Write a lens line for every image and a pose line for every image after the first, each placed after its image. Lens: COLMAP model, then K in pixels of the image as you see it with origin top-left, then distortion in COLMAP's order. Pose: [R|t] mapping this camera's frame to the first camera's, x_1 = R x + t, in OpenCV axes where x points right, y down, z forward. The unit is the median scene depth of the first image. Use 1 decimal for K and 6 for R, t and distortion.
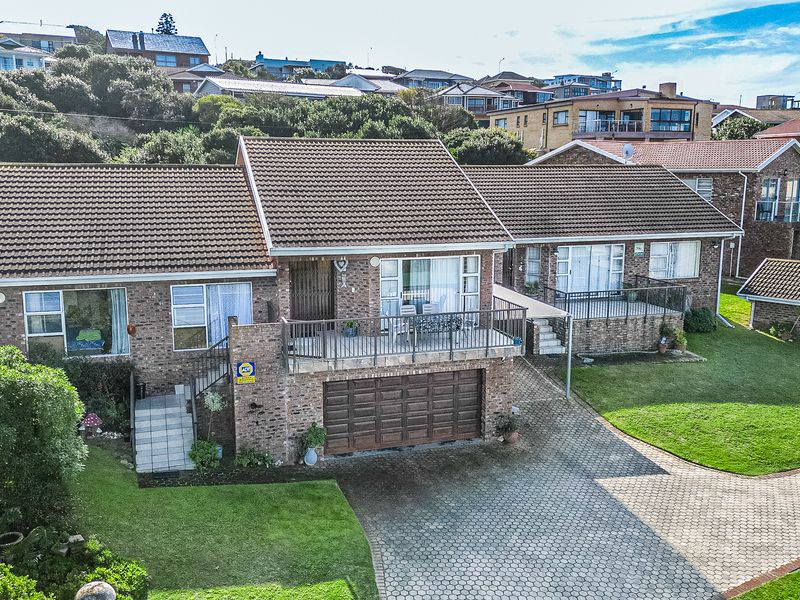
lens RADIAL K [[749.1, 0, 401.3], [0, 749.1, 301.0], [0, 0, 1]] dist [0.036299, 0.000000]
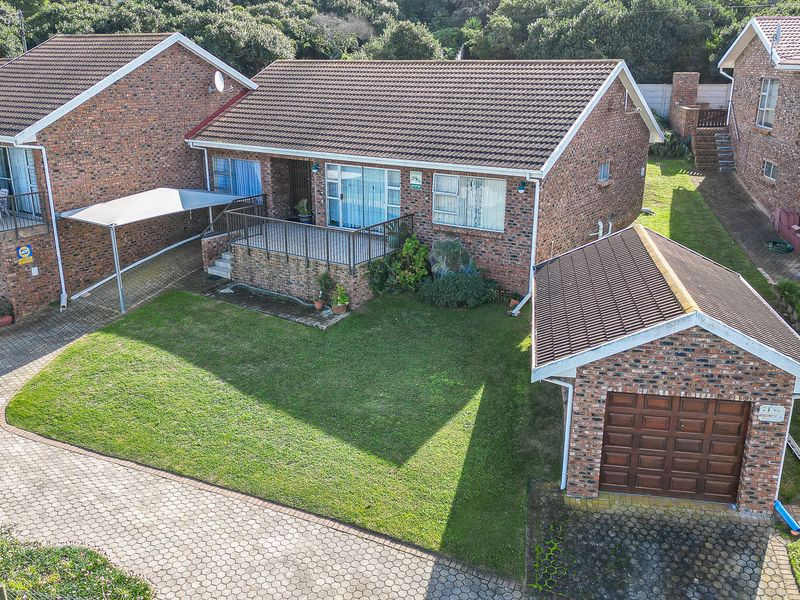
lens RADIAL K [[749.1, 0, 401.1], [0, 749.1, 298.0], [0, 0, 1]] dist [0.036299, 0.000000]
pose [[0.639723, 0.235635, -0.731595, 0.886522], [-0.141401, 0.971681, 0.189319, -0.094245], [0.755487, -0.017663, 0.654926, 0.495267]]
